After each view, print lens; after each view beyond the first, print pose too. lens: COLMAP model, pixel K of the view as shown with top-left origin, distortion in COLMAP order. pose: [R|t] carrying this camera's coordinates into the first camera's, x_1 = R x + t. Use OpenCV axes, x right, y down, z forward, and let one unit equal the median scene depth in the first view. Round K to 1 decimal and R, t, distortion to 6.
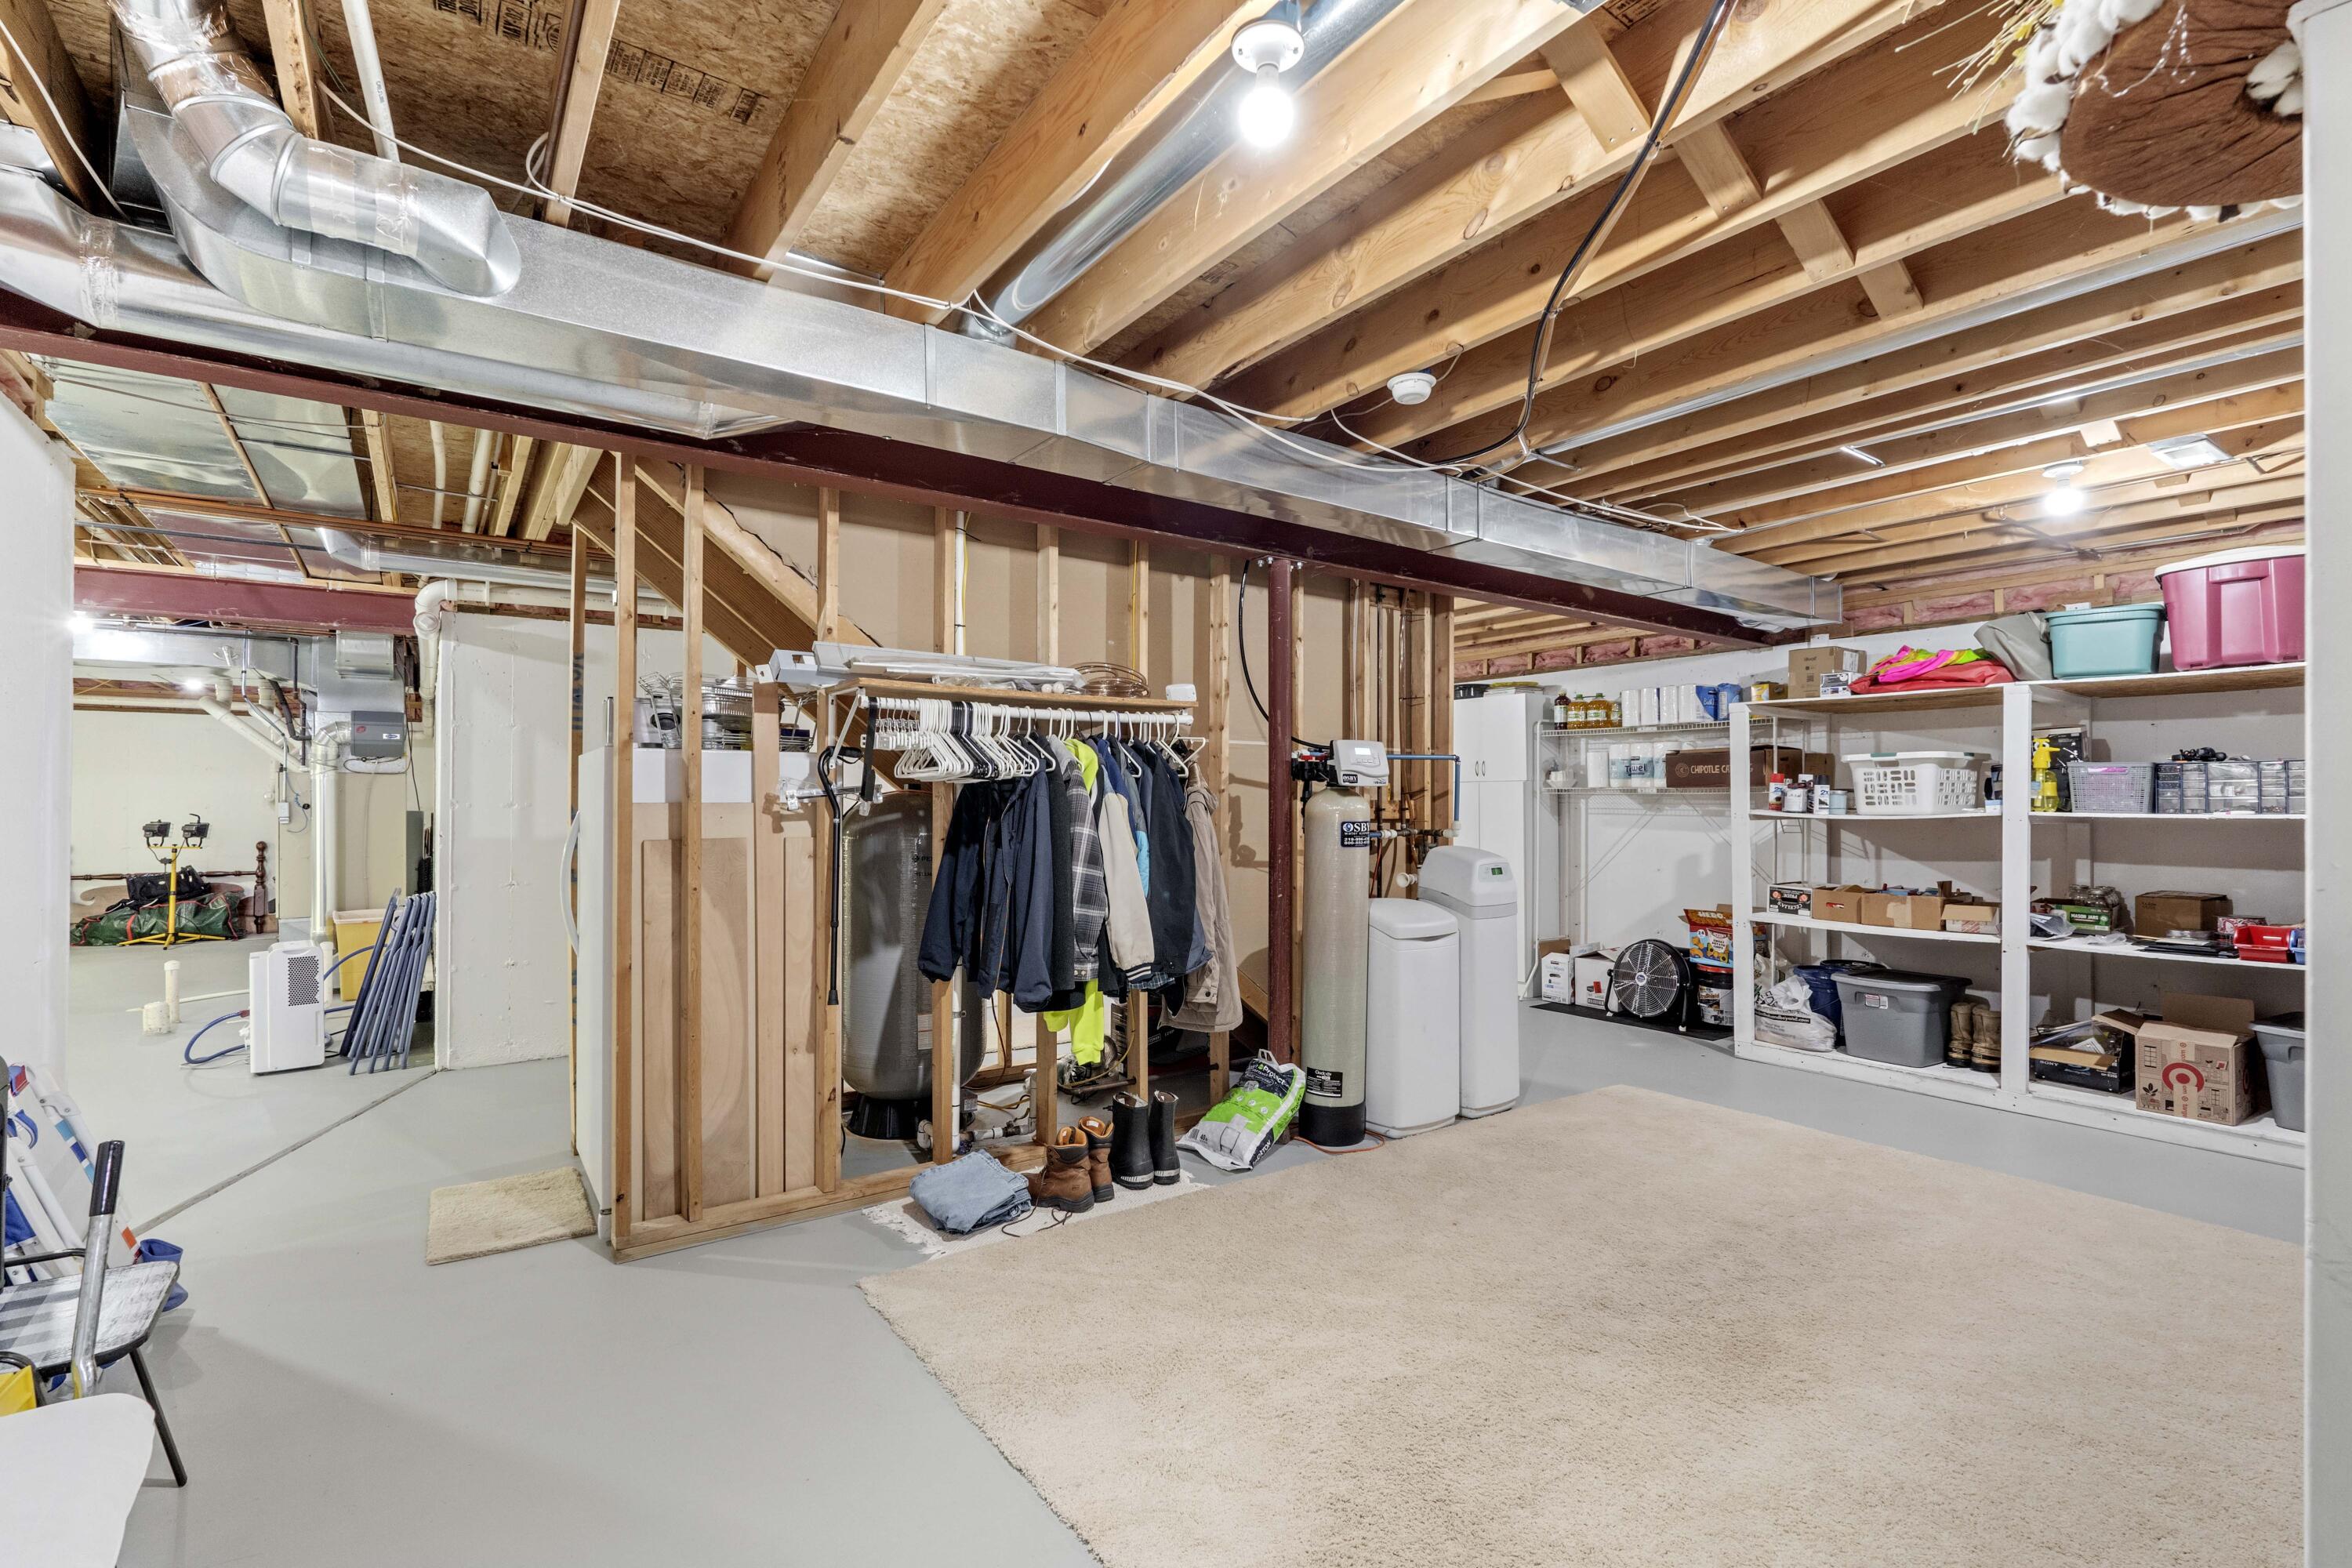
lens RADIAL K [[1062.4, 0, 1176.0], [0, 1062.4, 784.0], [0, 0, 1]] dist [-0.002485, -0.000052]
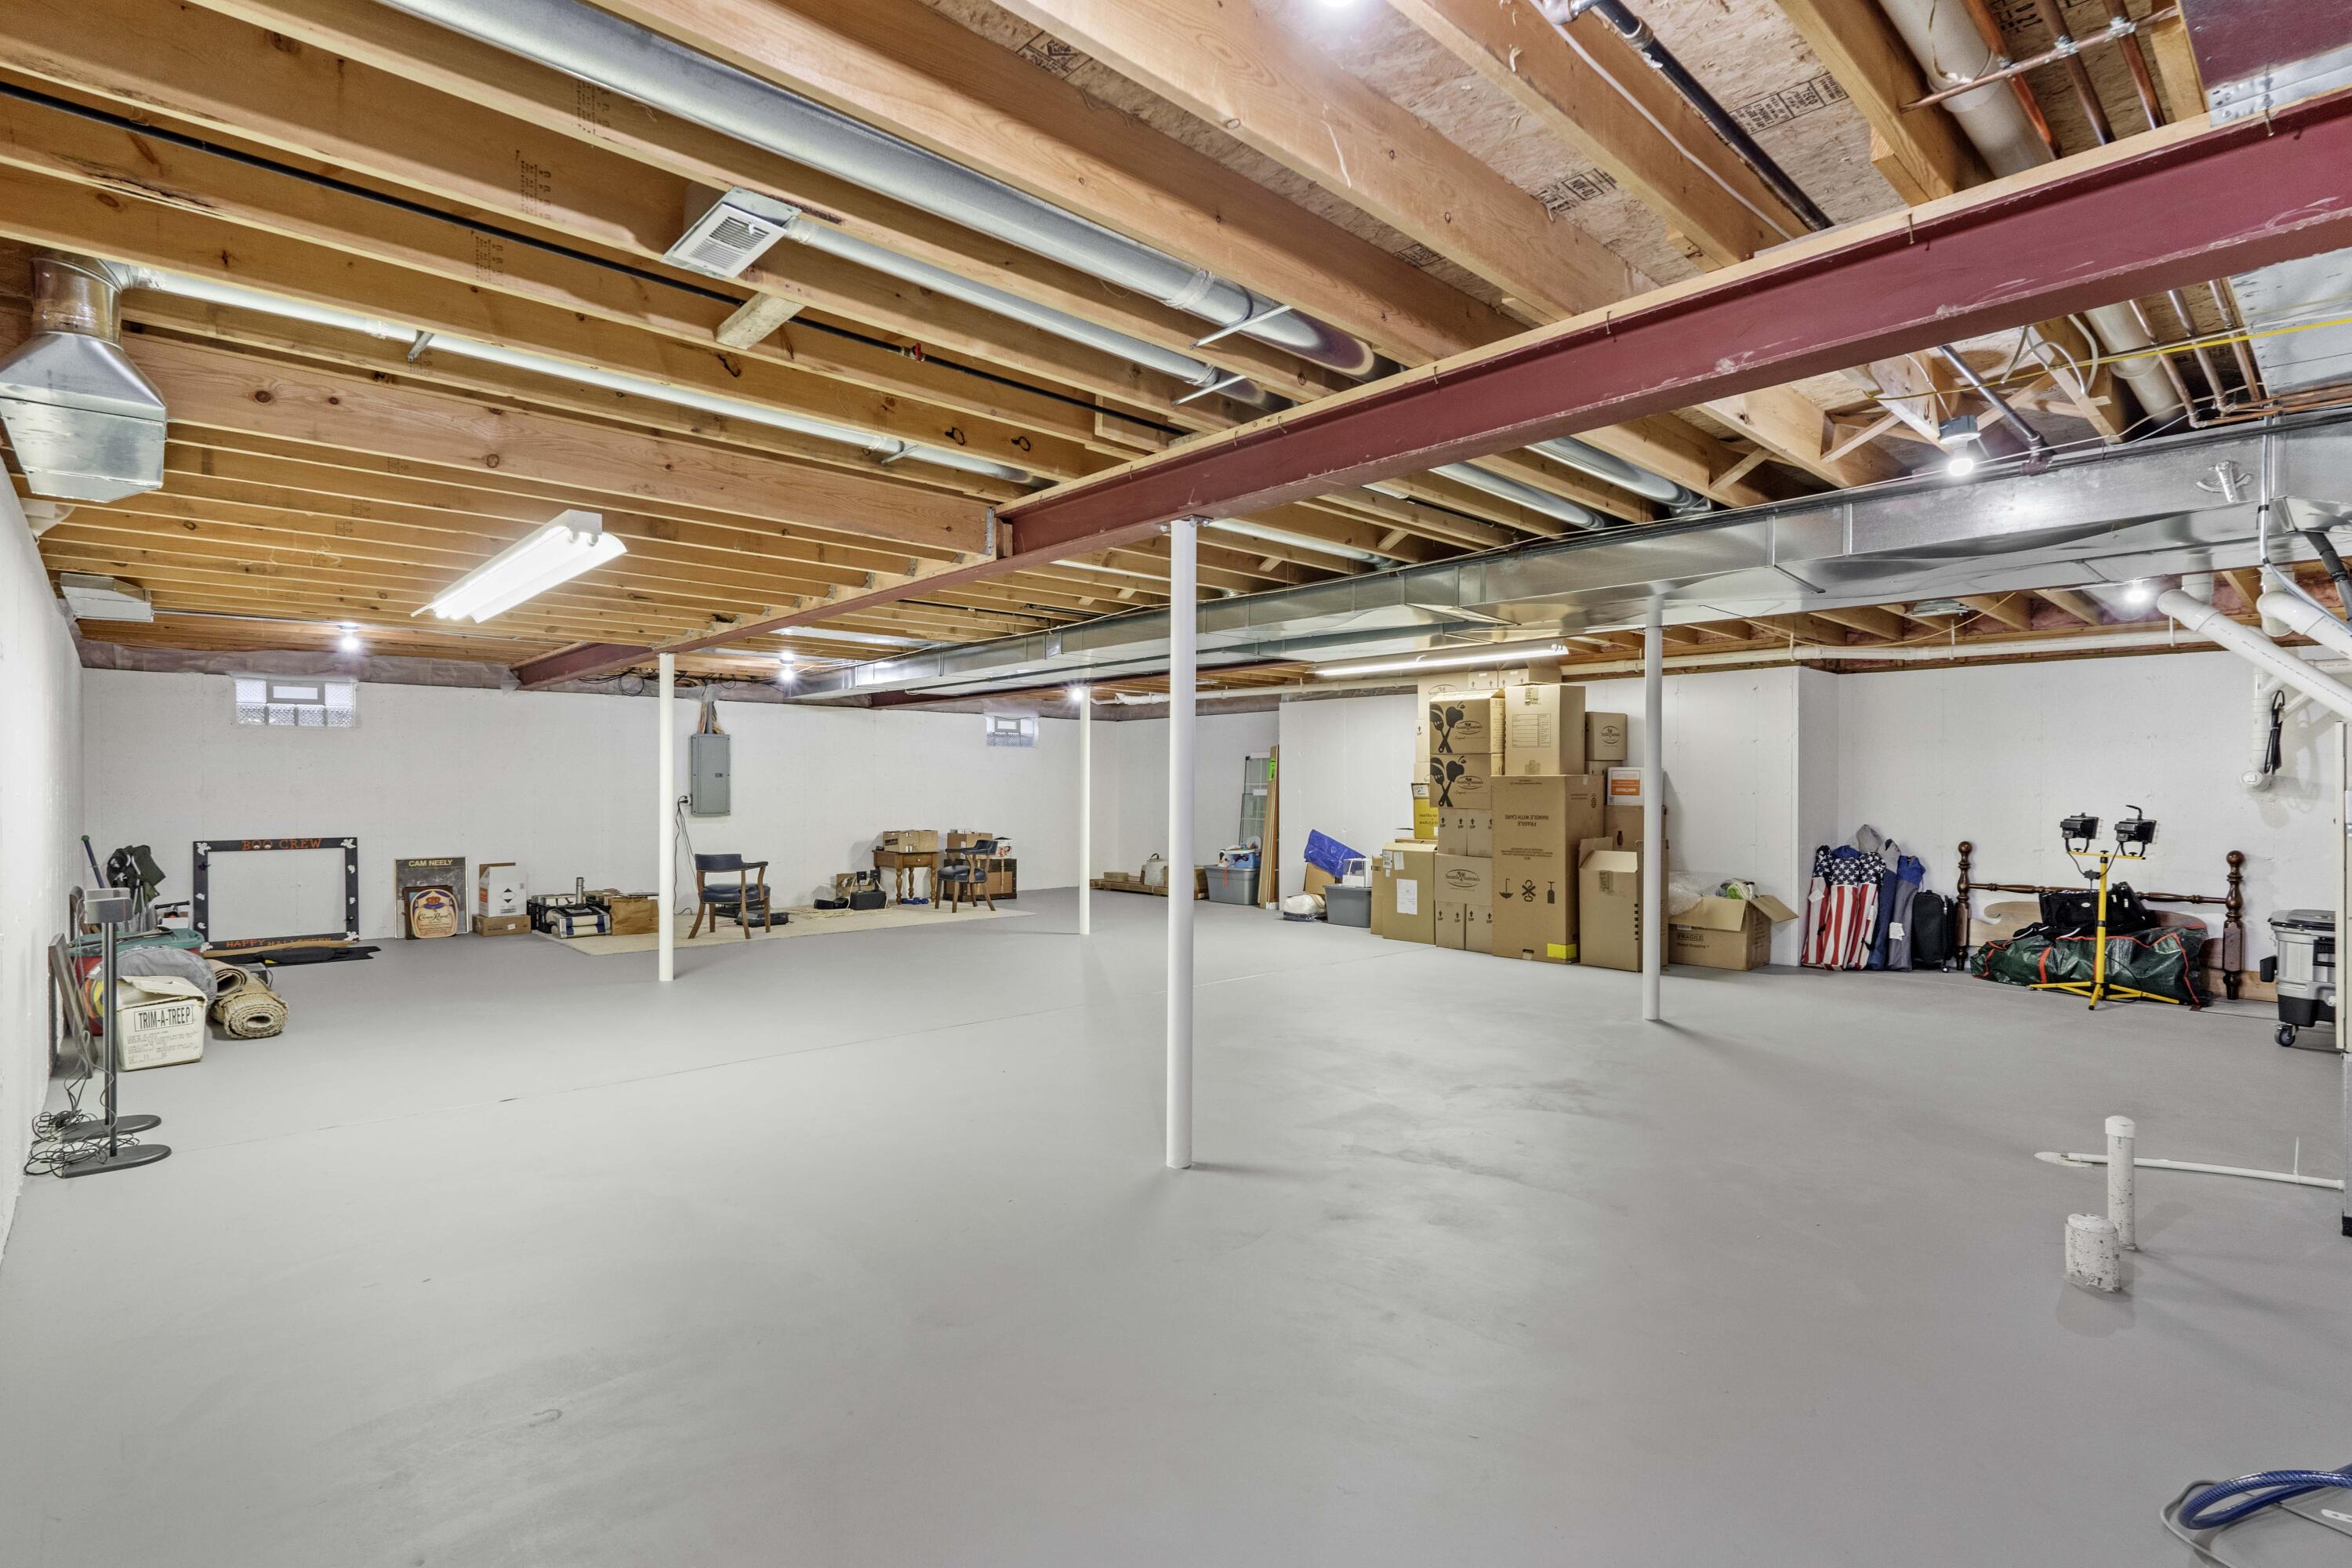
lens RADIAL K [[1125.4, 0, 1176.0], [0, 1125.4, 784.0], [0, 0, 1]] dist [0.000112, 0.000137]
pose [[0.133376, 0.008960, -0.991025, -0.317948], [0.008958, 0.999907, 0.010246, 0.002832], [0.991025, -0.010244, 0.133283, 0.324086]]
